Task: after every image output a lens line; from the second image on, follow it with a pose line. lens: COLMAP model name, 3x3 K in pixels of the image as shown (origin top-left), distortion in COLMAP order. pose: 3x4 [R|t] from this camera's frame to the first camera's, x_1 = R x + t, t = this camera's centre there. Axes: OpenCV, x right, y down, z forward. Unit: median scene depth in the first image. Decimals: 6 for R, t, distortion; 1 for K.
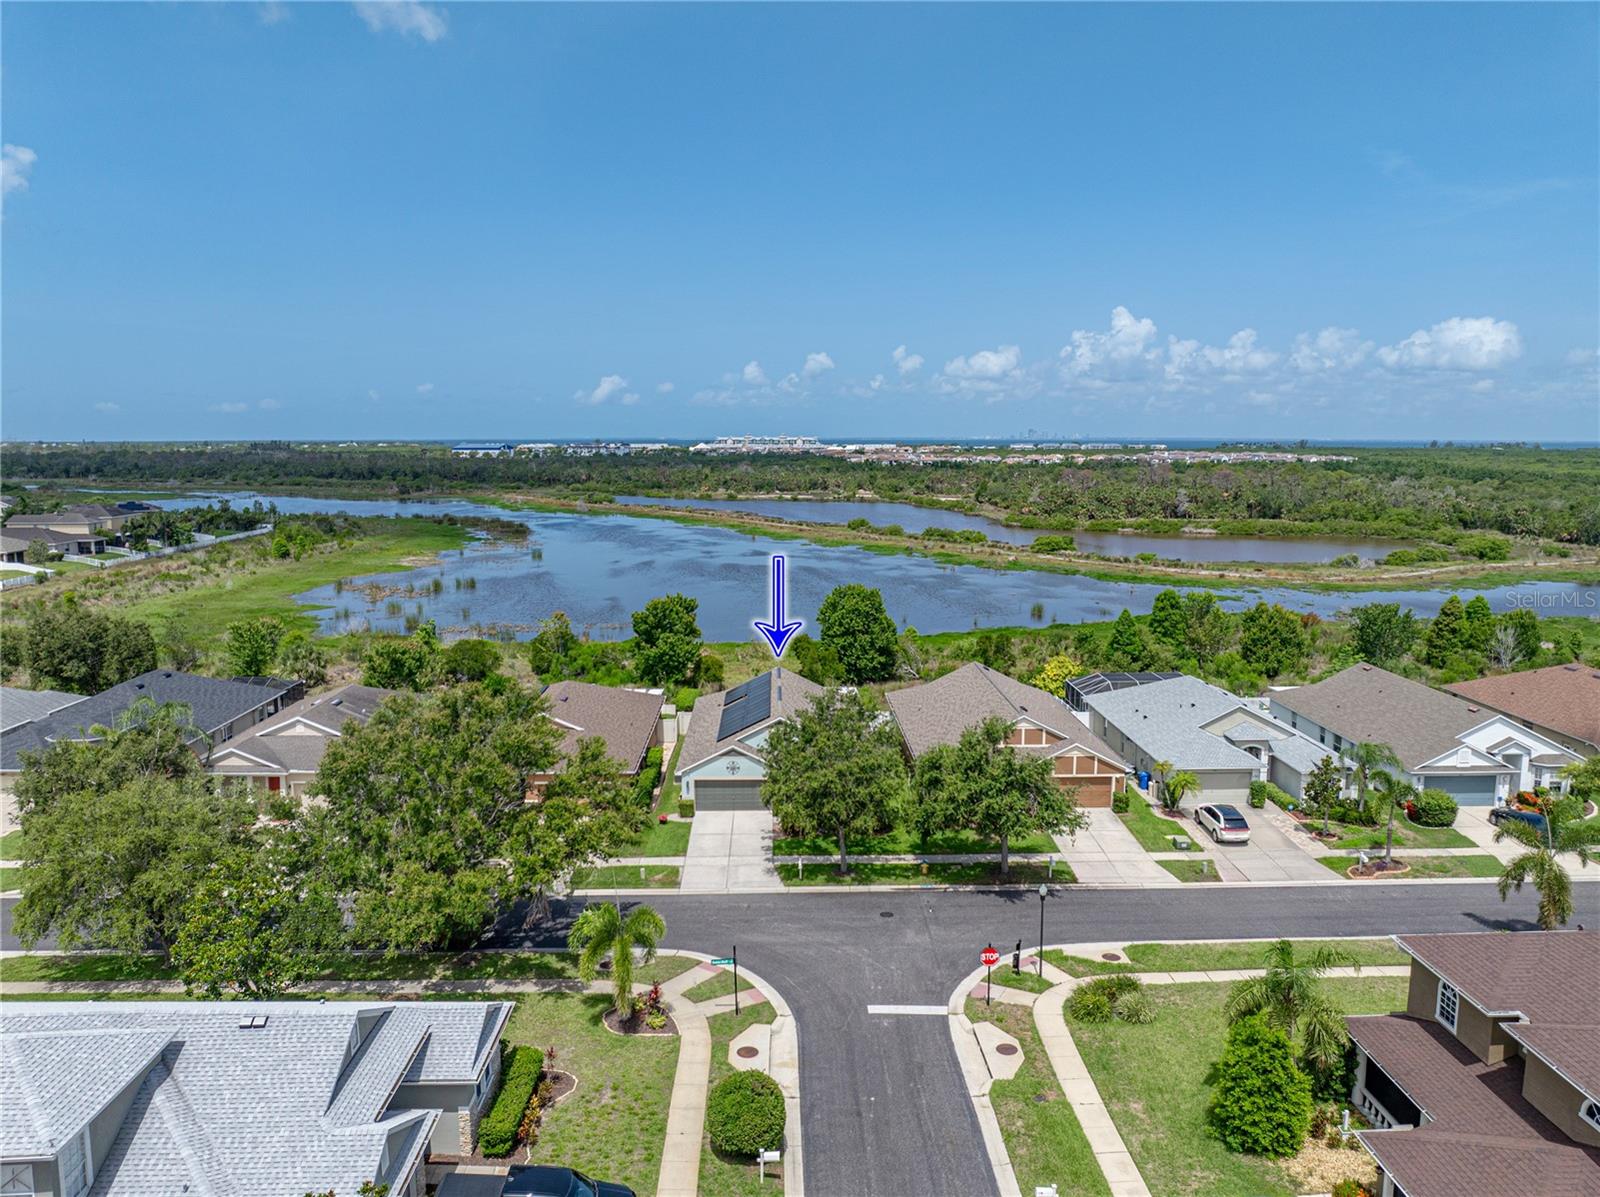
lens RADIAL K [[1134.9, 0, 793.0], [0, 1134.9, 591.1], [0, 0, 1]] dist [-0.043238, 0.014368]
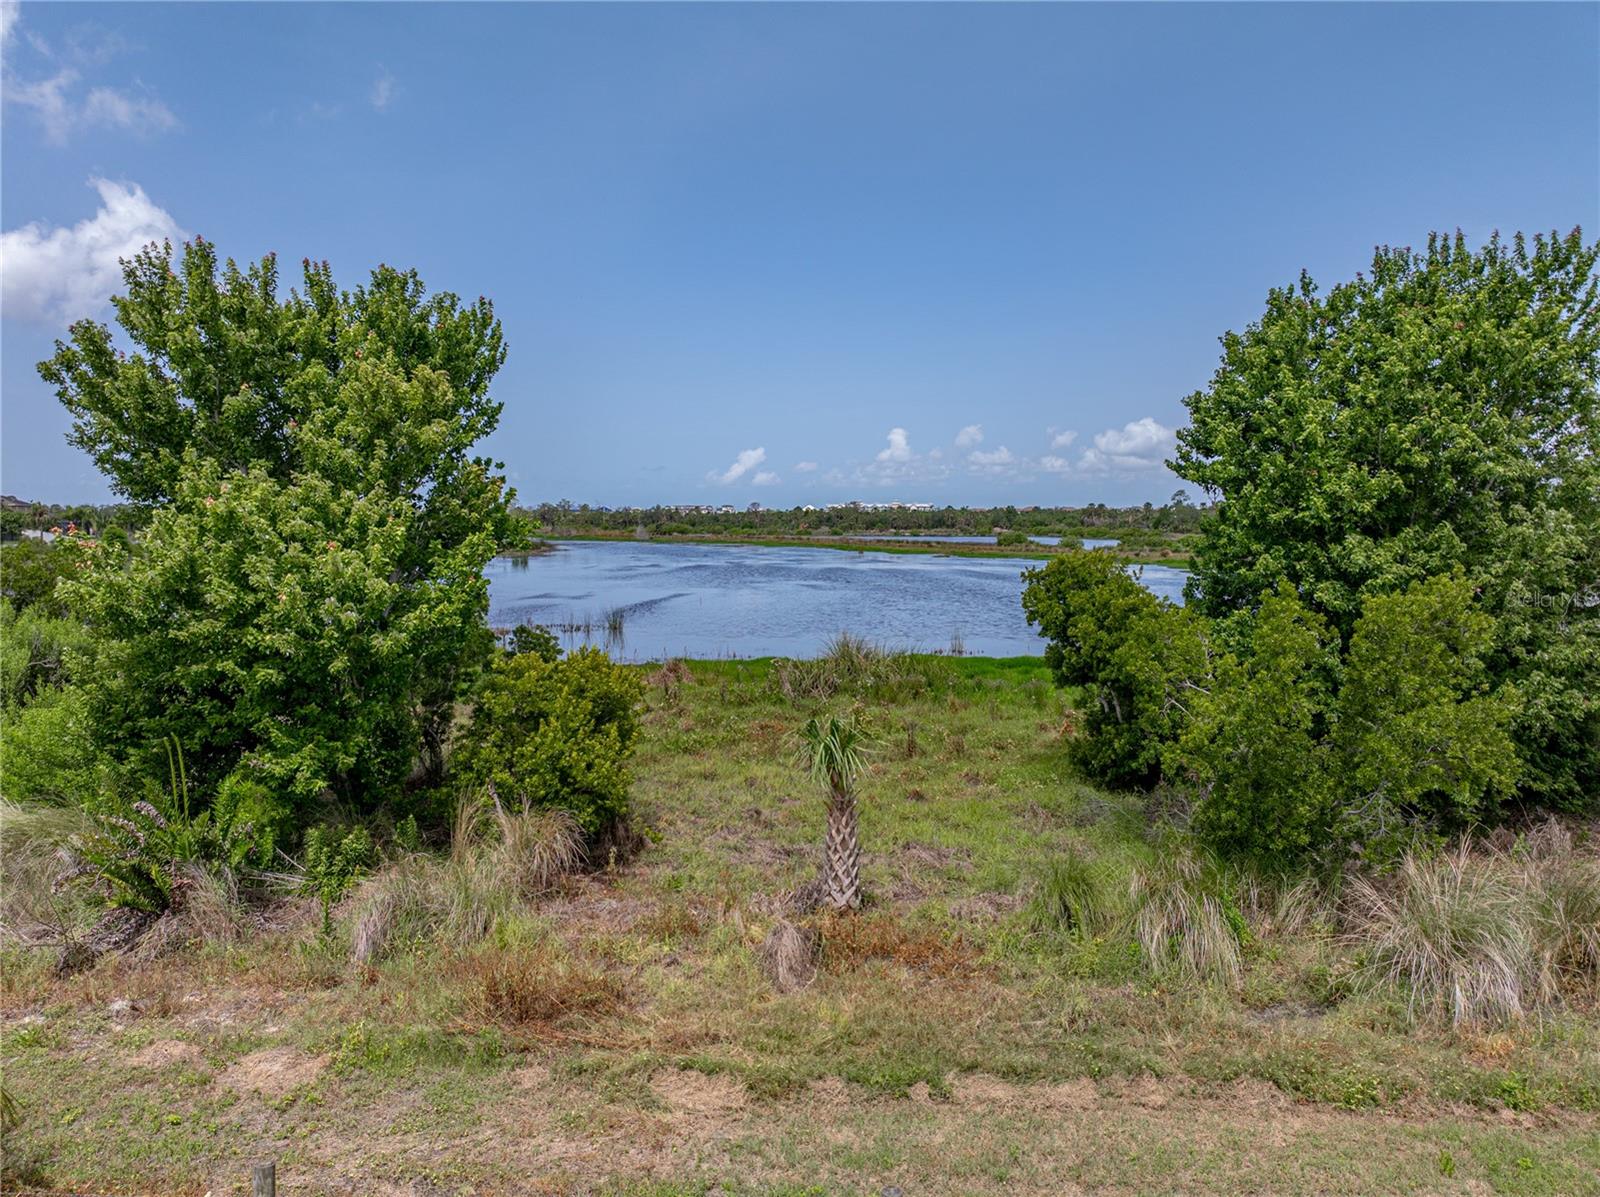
lens RADIAL K [[1134.9, 0, 799.3], [0, 1134.9, 601.0], [0, 0, 1]] dist [-0.043238, 0.014368]
pose [[0.997540, 0.006505, -0.069792, -0.041938], [-0.010490, 0.998326, -0.056882, 0.094753], [0.069305, 0.057475, 0.995938, 1.327294]]
